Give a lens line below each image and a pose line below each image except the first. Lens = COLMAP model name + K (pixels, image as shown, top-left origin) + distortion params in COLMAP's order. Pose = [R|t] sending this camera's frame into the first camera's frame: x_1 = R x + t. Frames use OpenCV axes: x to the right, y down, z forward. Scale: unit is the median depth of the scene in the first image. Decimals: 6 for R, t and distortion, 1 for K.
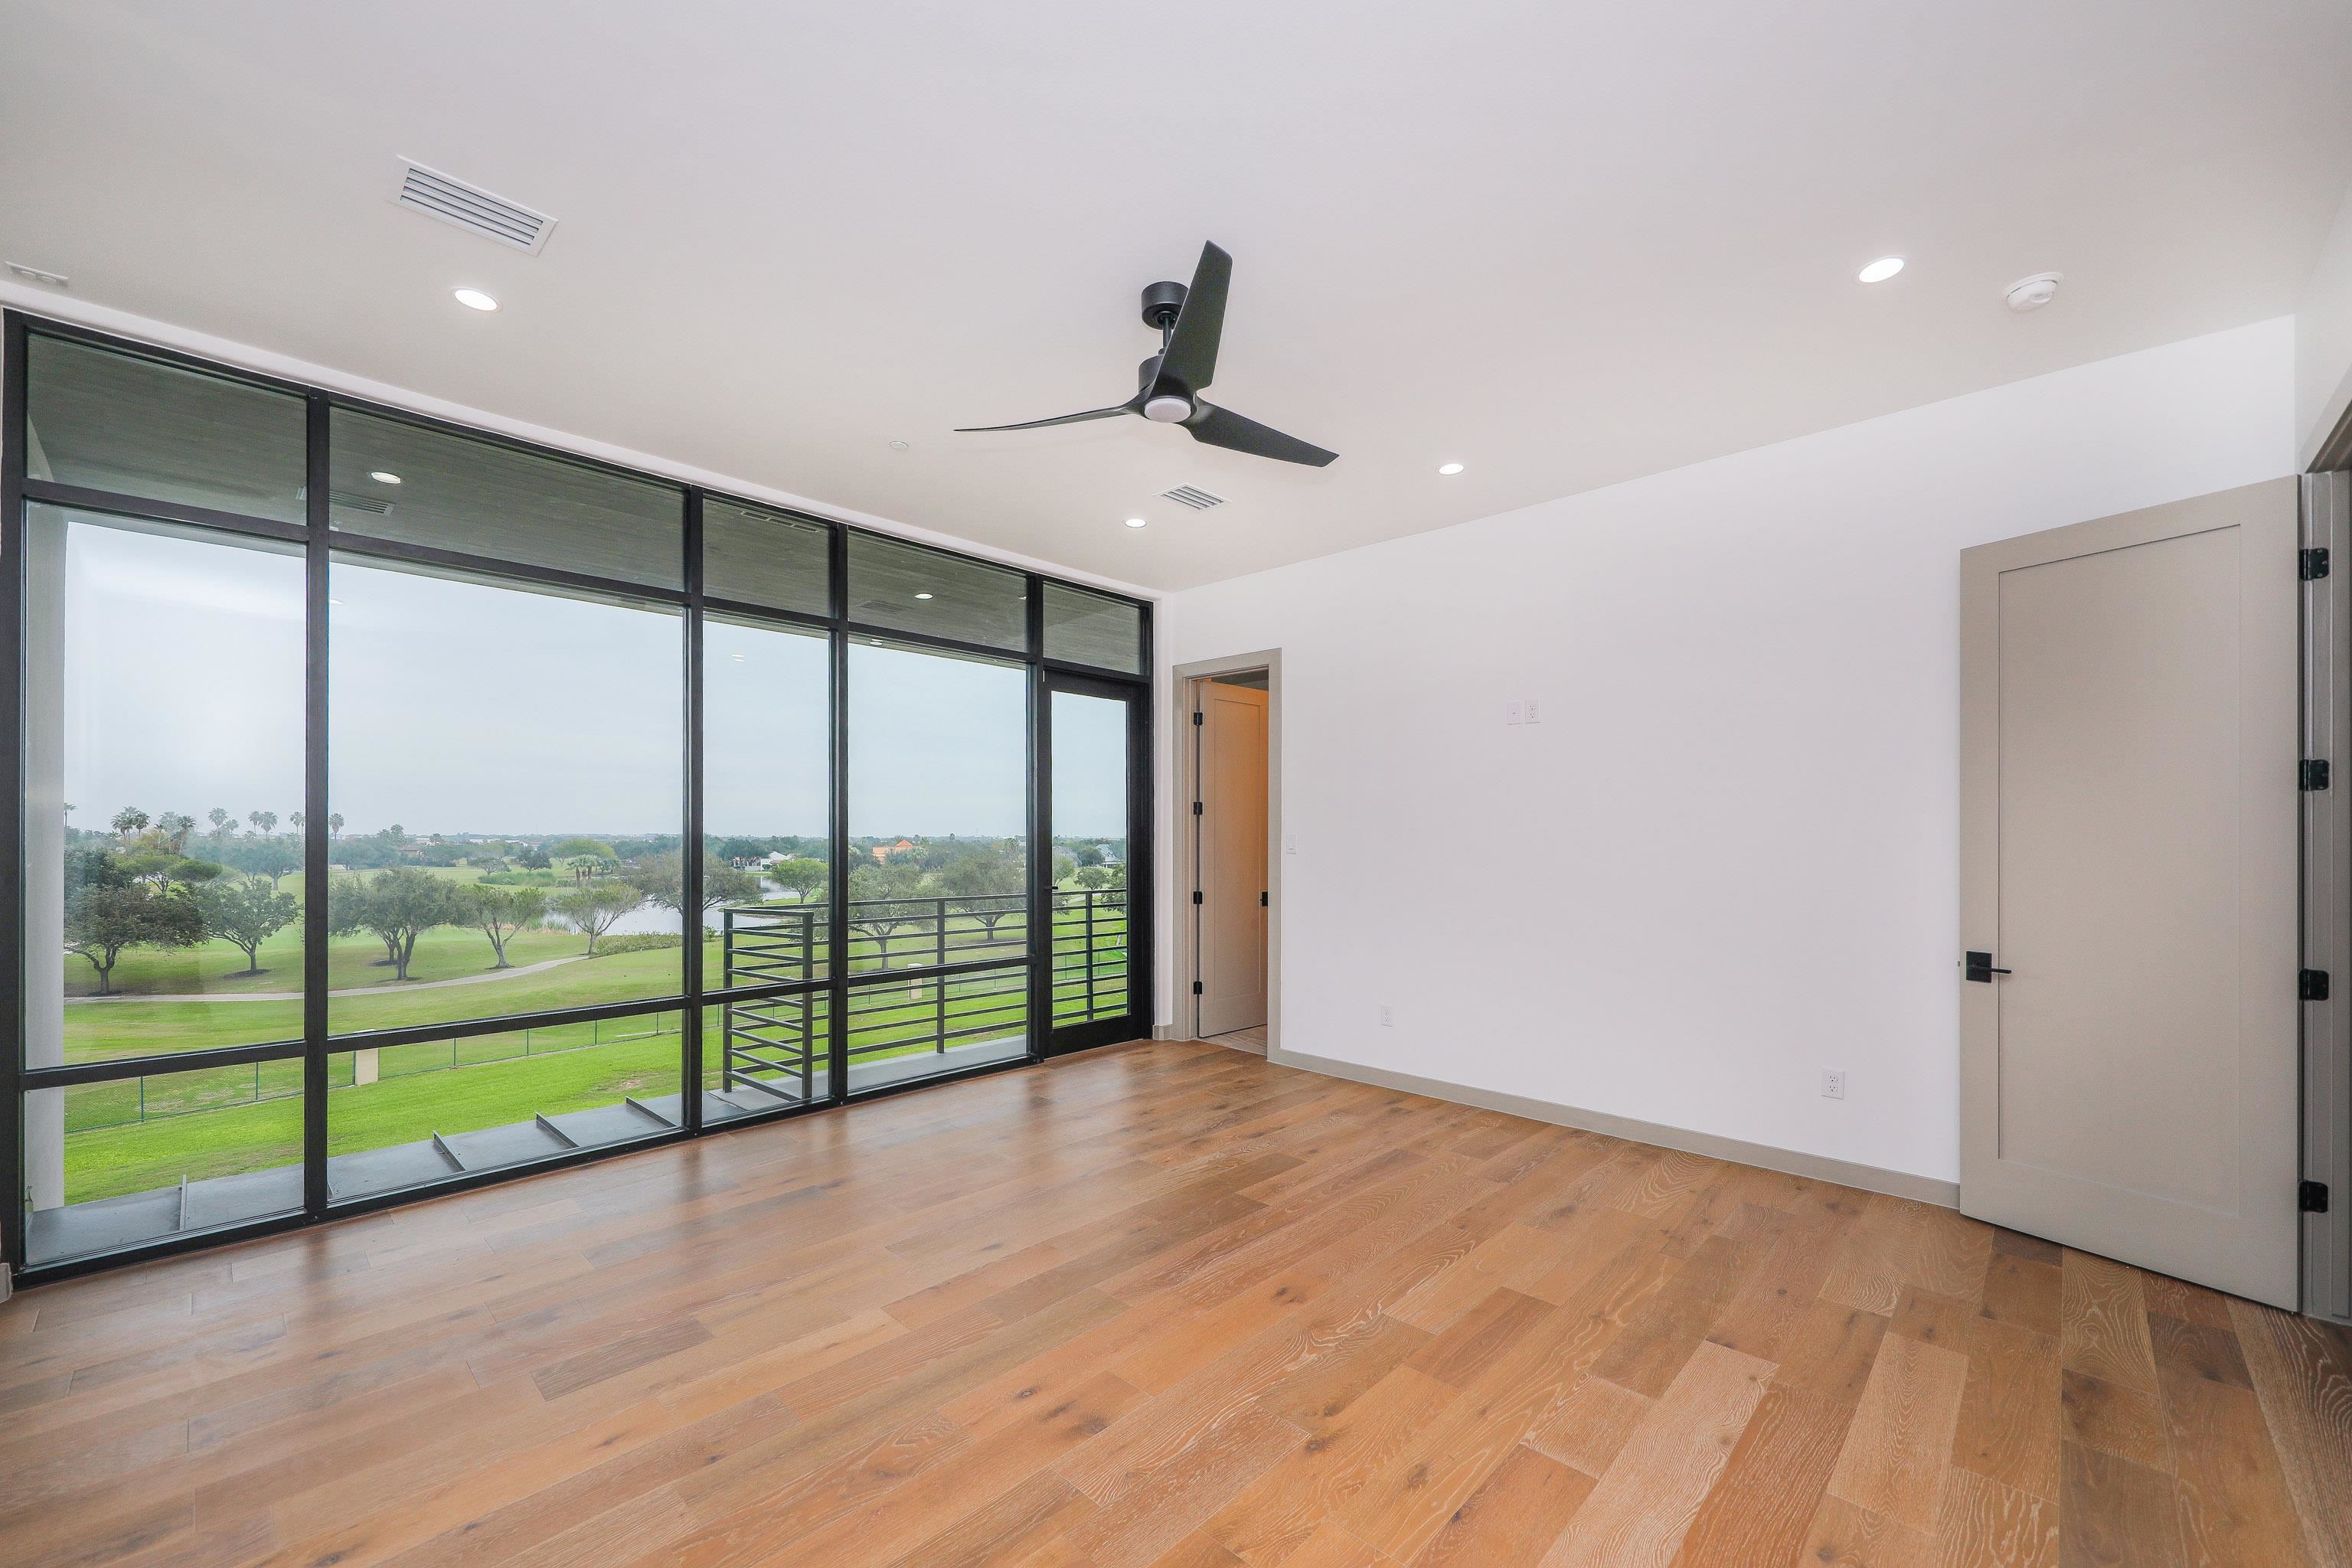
lens RADIAL K [[933.6, 0, 1168.2], [0, 933.6, 840.1], [0, 0, 1]] dist [0.007854, -0.003538]
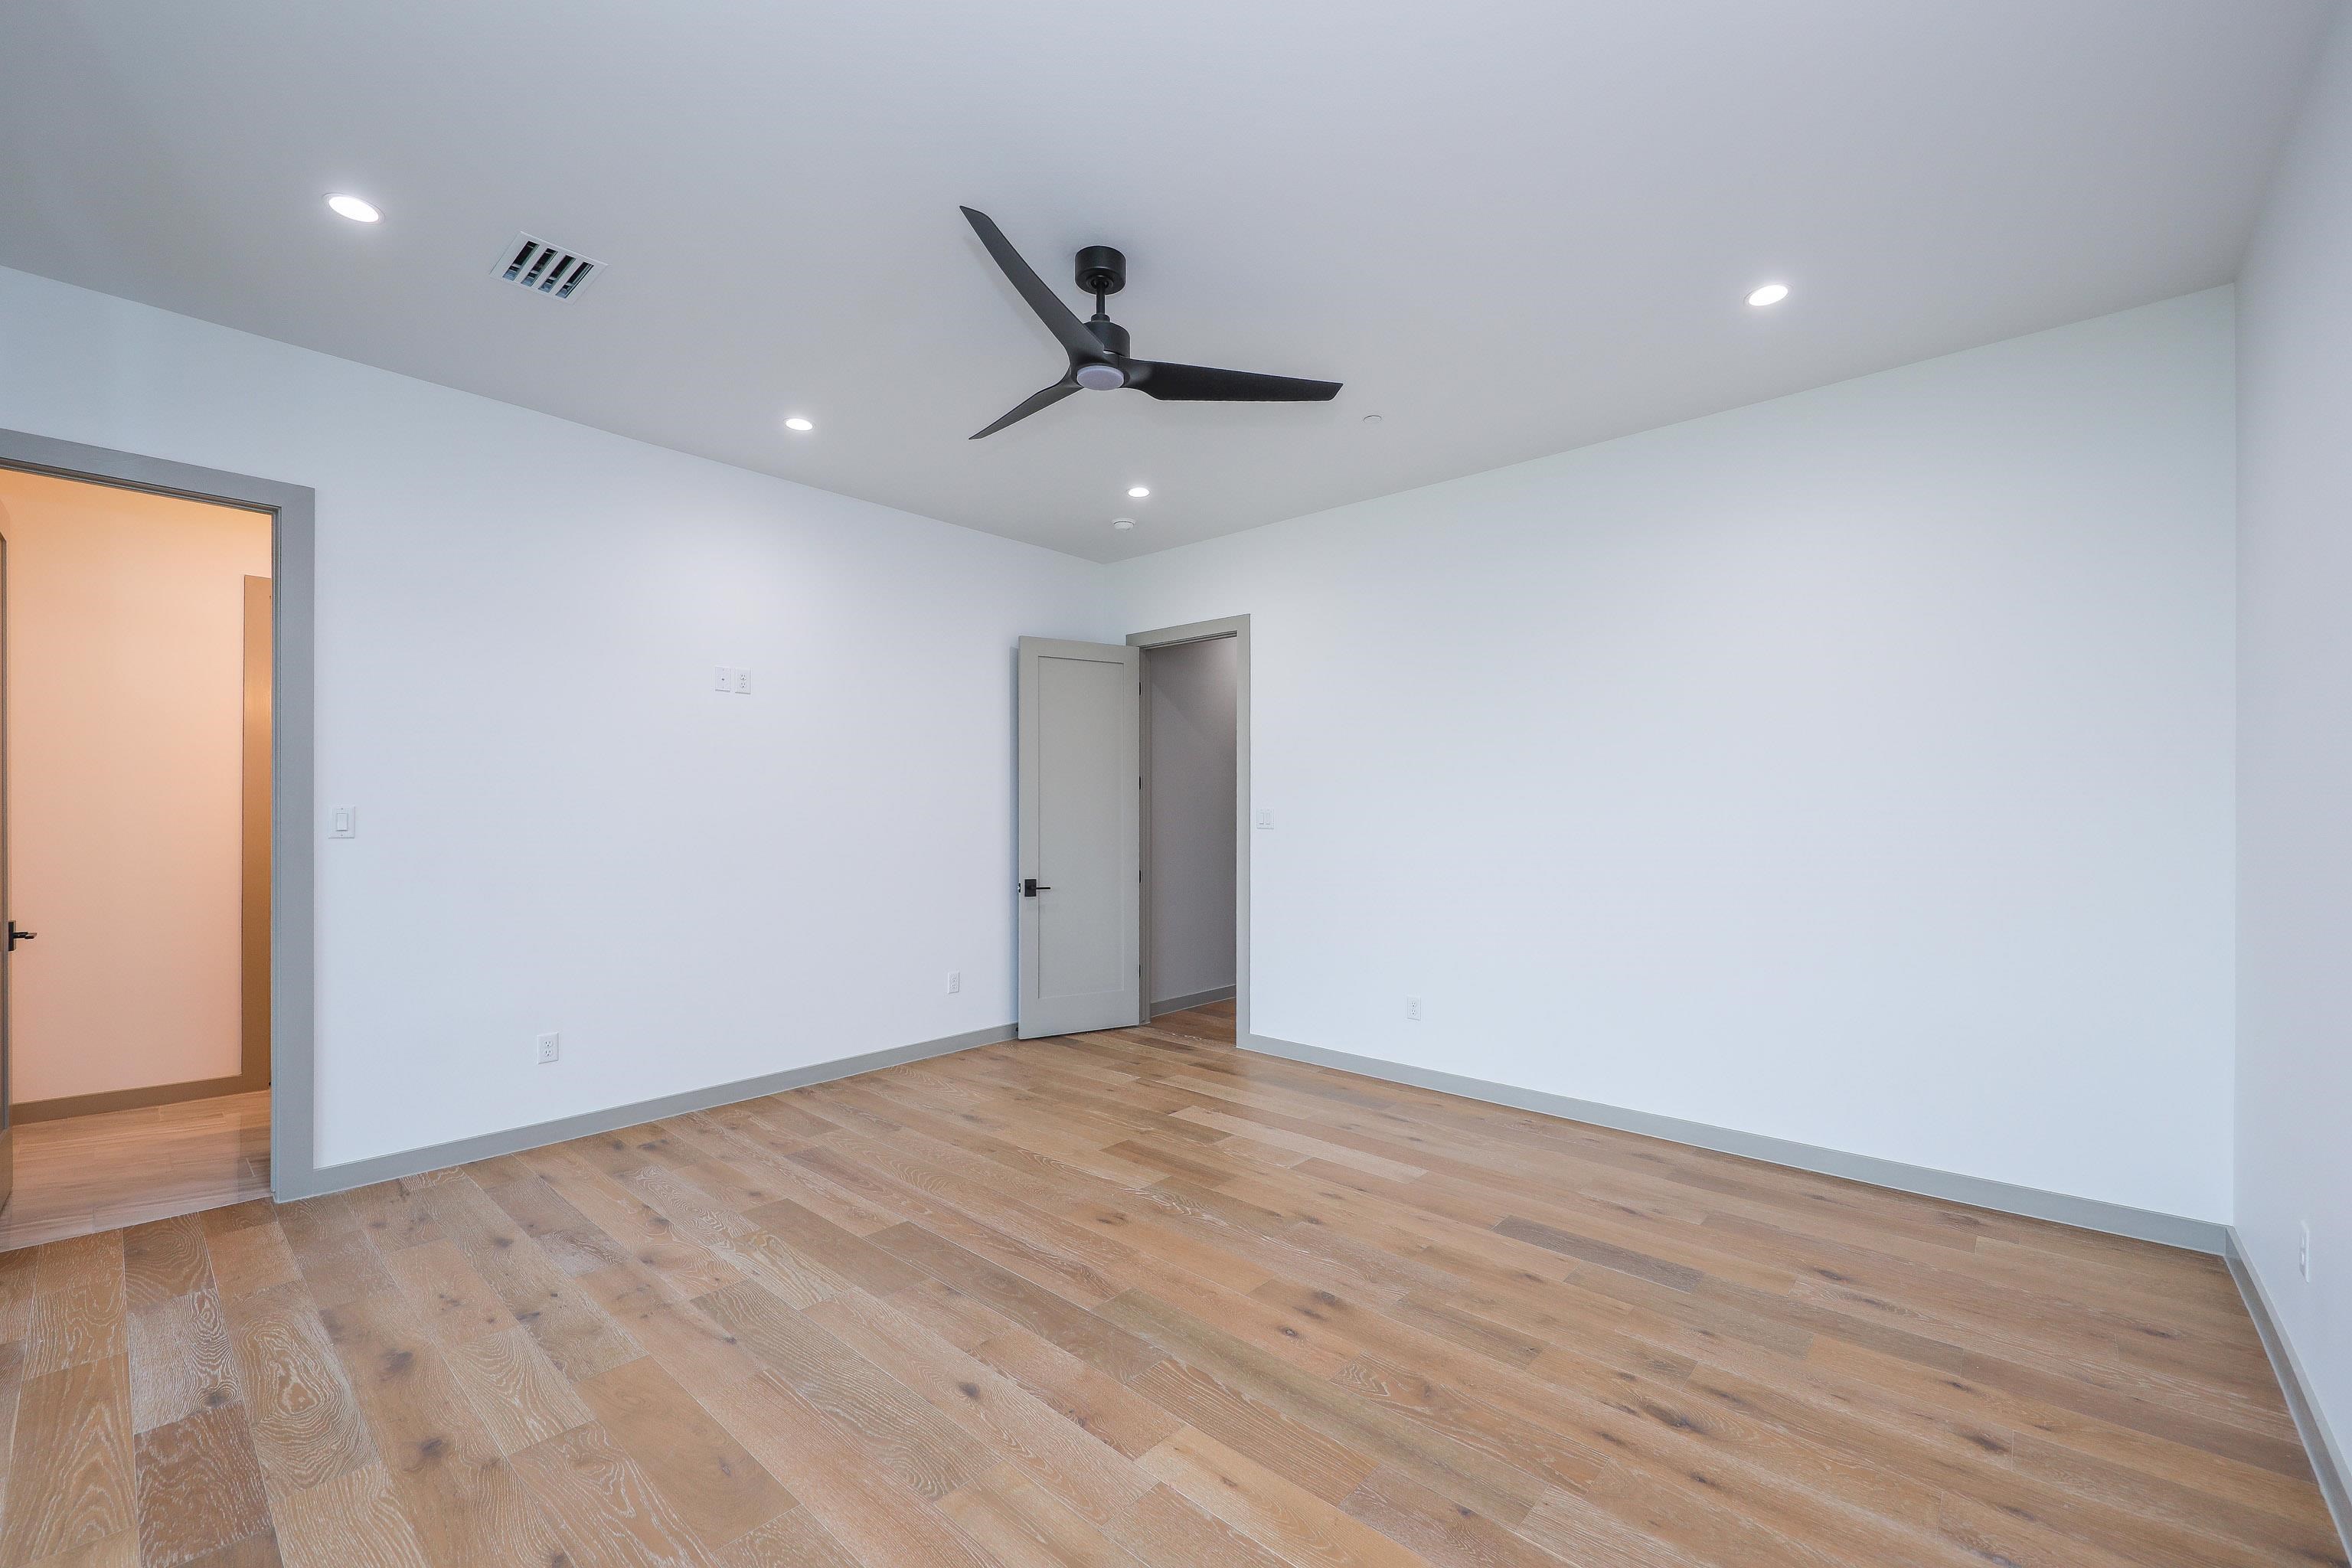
lens RADIAL K [[933.6, 0, 1192.2], [0, 933.6, 799.5], [0, 0, 1]] dist [0.007854, -0.003538]
pose [[-0.038967, 0.009615, 0.999194, -0.648202], [0.003312, 0.999949, -0.009493, -0.004344], [-0.999235, 0.002939, -0.038997, 0.610855]]
